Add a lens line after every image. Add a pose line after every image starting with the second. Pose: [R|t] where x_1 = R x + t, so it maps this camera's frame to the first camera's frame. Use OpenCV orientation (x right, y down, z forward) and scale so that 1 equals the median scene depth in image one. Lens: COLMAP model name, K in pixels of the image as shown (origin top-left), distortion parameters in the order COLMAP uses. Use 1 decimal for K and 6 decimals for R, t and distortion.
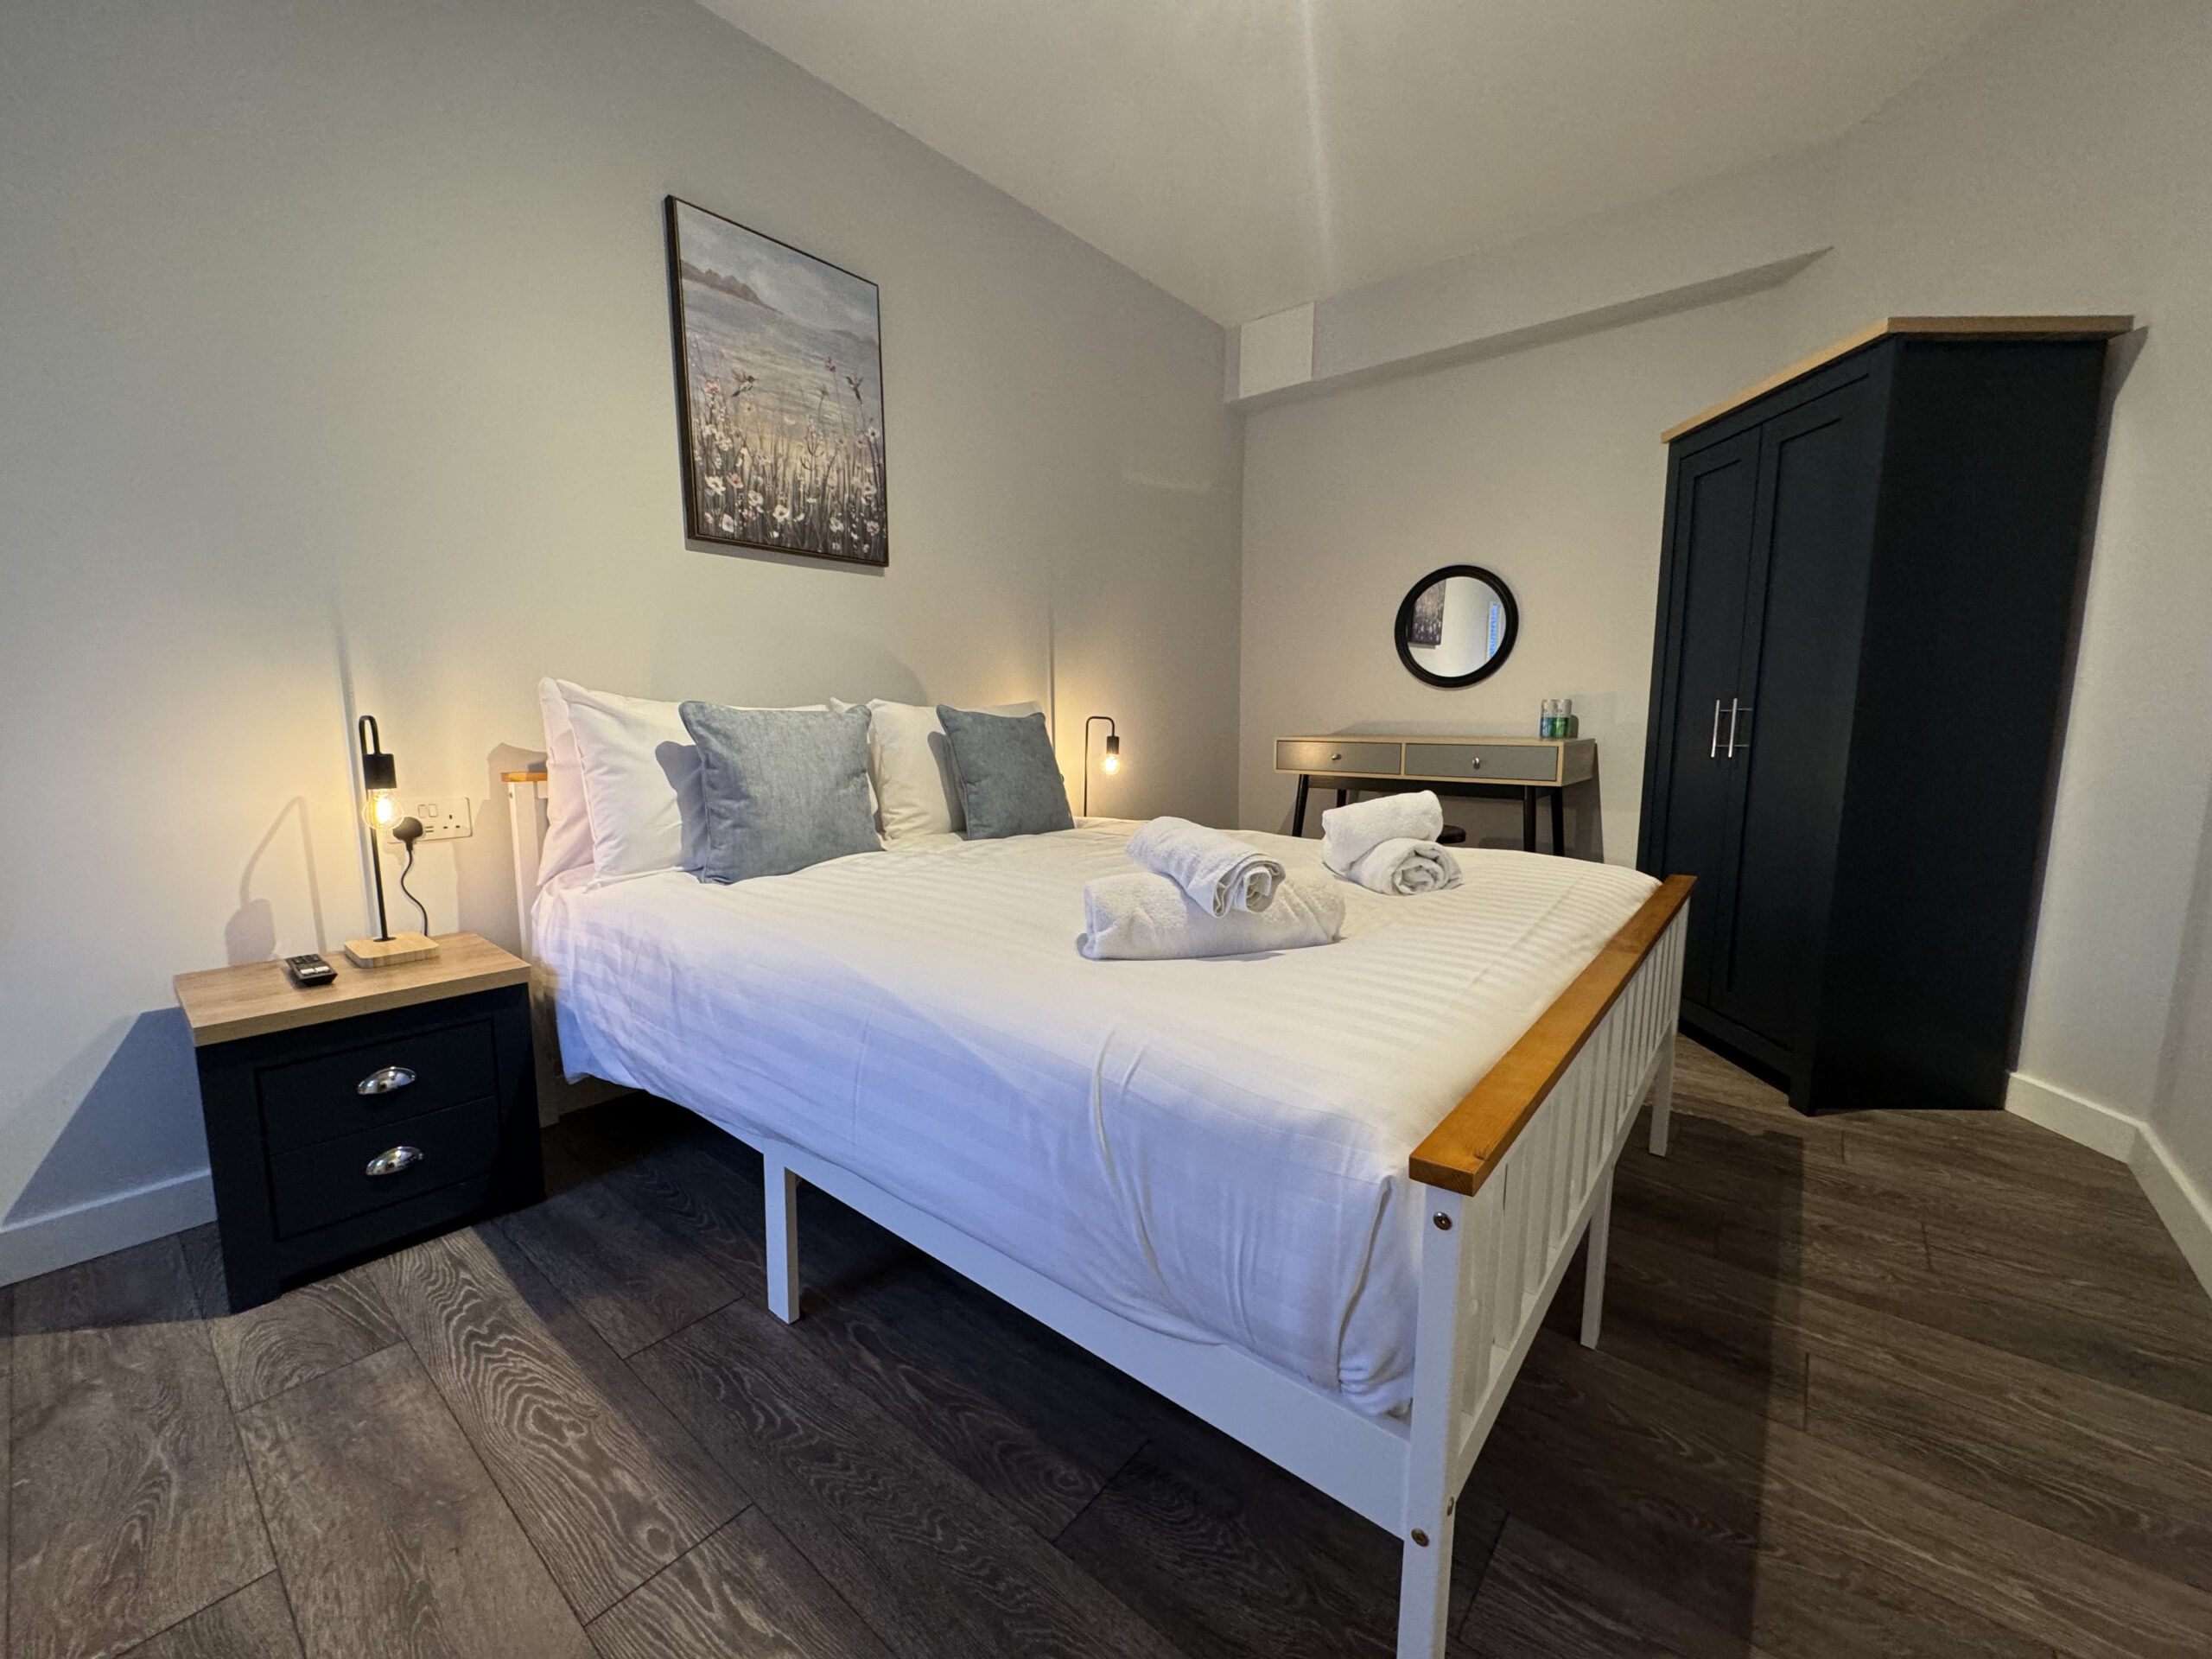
lens RADIAL K [[873.1, 0, 1103.8], [0, 873.1, 831.4], [0, 0, 1]] dist [0.001841, 0.000207]
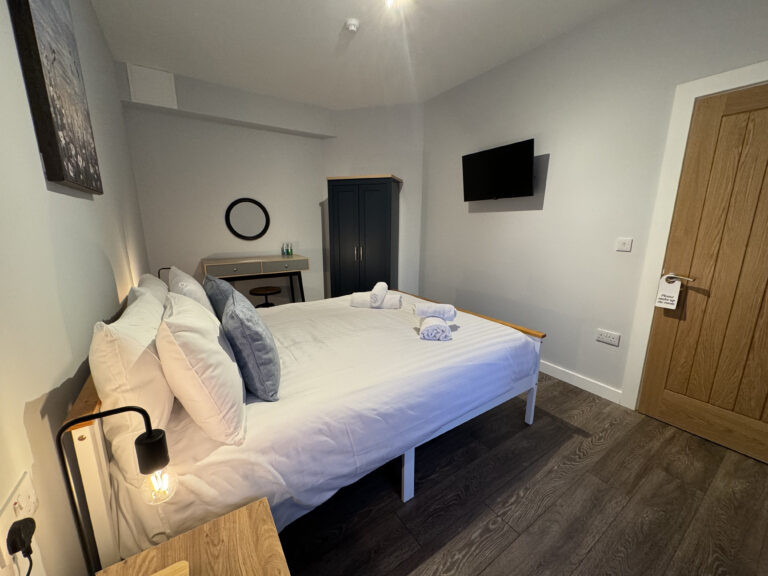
lens RADIAL K [[303.2, 0, 386.0], [0, 303.2, 289.0], [0, 0, 1]] dist [0.001841, 0.000207]
pose [[0.291063, -0.202806, 0.934961, -1.443249], [0.129791, 0.976609, 0.171435, -0.383777], [-0.947859, 0.071451, 0.310577, 0.846558]]
